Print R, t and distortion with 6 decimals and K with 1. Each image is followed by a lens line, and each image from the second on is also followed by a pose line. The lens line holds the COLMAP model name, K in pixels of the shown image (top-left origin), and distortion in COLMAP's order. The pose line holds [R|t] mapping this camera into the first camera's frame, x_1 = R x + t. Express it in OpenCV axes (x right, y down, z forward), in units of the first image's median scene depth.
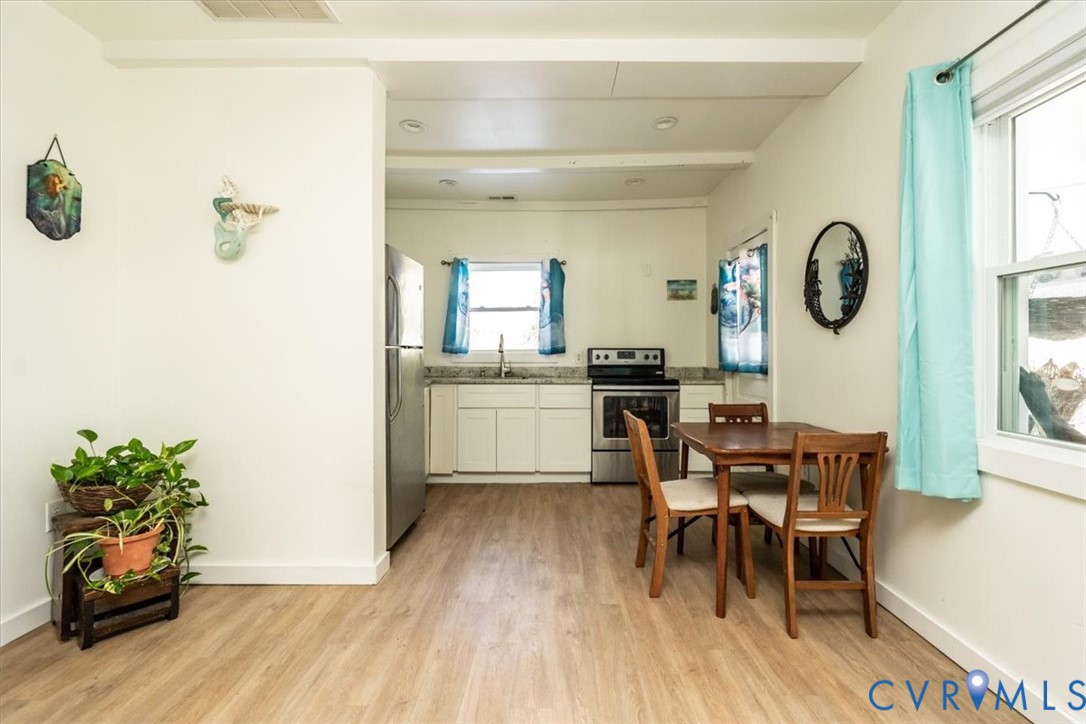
lens RADIAL K [[499.4, 0, 538.9], [0, 499.4, 354.9], [0, 0, 1]] dist [0.000202, -0.000144]
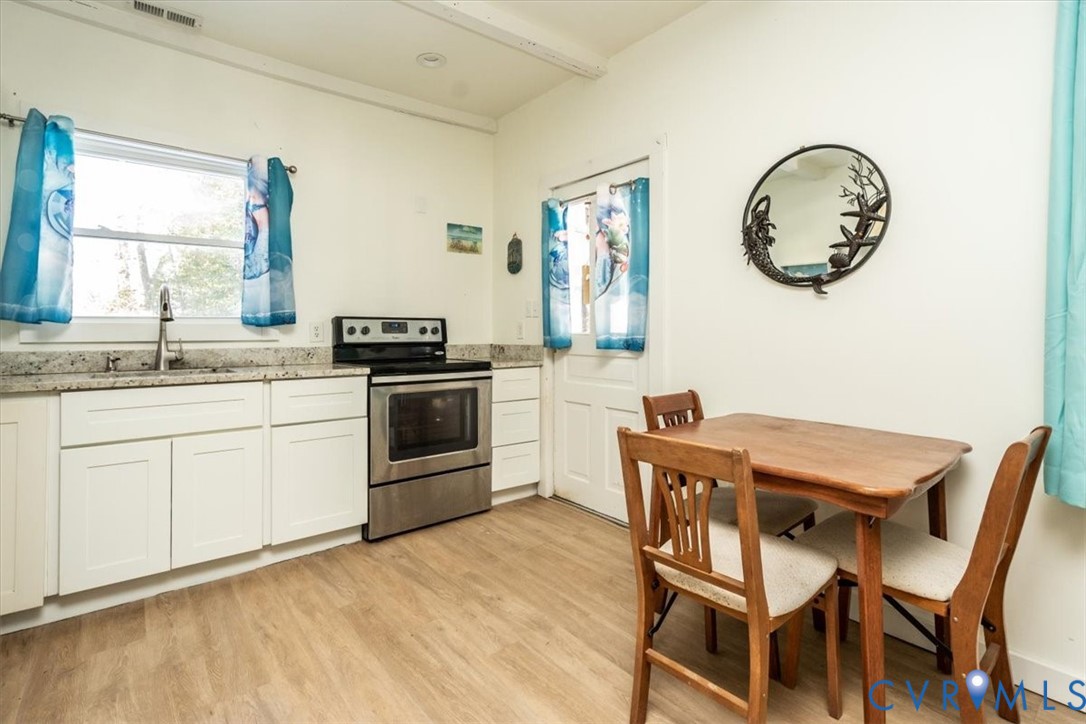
lens RADIAL K [[523.4, 0, 543.3], [0, 523.4, 332.2], [0, 0, 1]] dist [0.001154, 0.002462]
pose [[0.768487, -0.001920, 0.639863, -0.118082], [0.003706, 0.999992, -0.001450, 0.007964], [-0.639855, 0.003486, 0.768488, 0.344627]]
